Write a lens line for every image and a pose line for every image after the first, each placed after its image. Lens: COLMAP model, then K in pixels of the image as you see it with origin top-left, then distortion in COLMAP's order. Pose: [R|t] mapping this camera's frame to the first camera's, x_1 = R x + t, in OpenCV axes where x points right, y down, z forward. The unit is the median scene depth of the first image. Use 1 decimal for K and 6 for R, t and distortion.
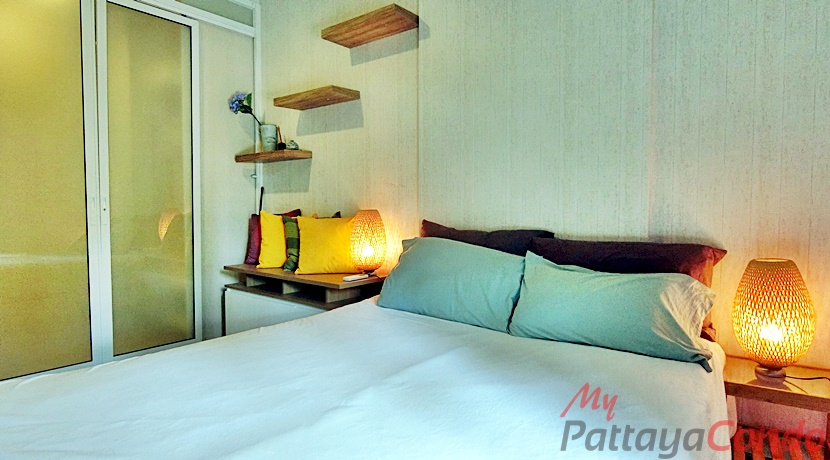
lens RADIAL K [[453.8, 0, 409.5], [0, 453.8, 230.6], [0, 0, 1]] dist [-0.001358, -0.000613]
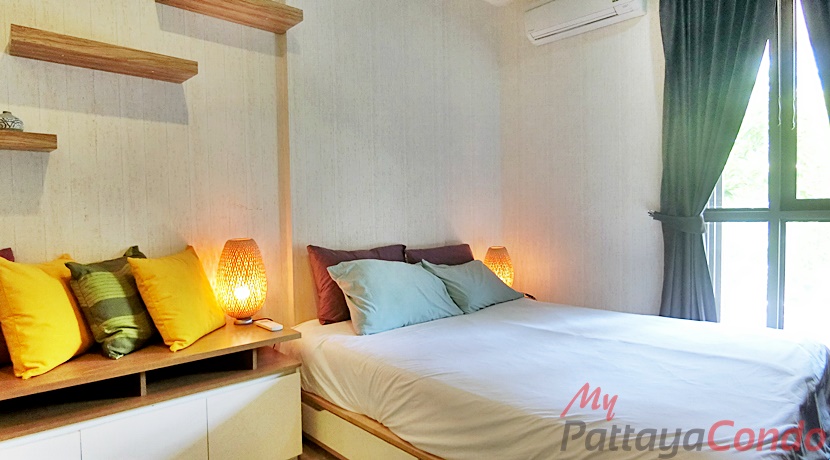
lens RADIAL K [[453.8, 0, 409.5], [0, 453.8, 230.6], [0, 0, 1]] dist [-0.001358, -0.000613]
pose [[0.176368, -0.041755, 0.983438, -0.749677], [0.071013, 0.997036, 0.029597, -0.059144], [-0.981759, 0.064617, 0.178810, 0.543160]]
